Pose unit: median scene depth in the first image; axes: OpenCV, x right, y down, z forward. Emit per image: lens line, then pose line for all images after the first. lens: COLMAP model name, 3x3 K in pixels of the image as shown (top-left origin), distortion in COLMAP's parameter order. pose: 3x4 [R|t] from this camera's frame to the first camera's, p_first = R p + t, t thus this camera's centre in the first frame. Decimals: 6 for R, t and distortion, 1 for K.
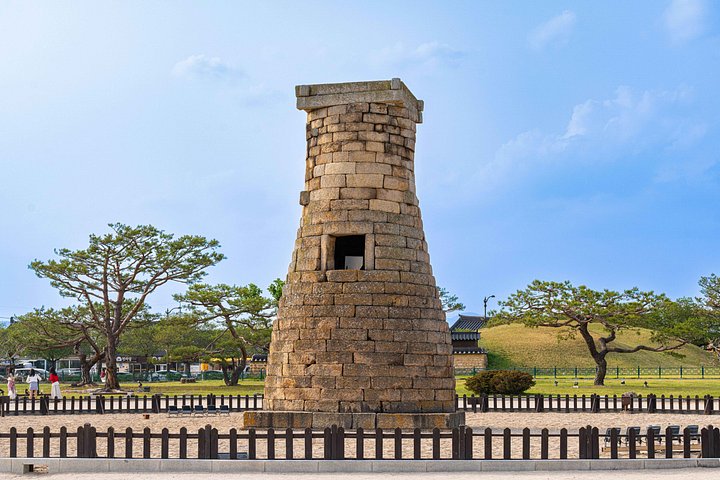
lens RADIAL K [[1461.1, 0, 360.0], [0, 1461.1, 240.0], [0, 0, 1]] dist [-0.012941, 0.004882]
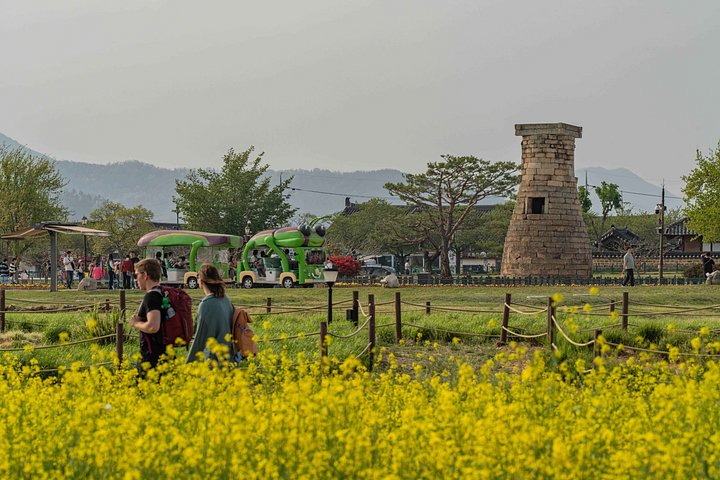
lens RADIAL K [[1840.4, 0, 360.0], [0, 1840.4, 240.0], [0, 0, 1]] dist [0.023729, 0.058423]
pose [[0.973854, 0.001384, -0.227172, 0.334465], [0.015238, 0.997331, 0.071400, -0.131120], [0.226665, -0.072995, 0.971234, -1.595829]]
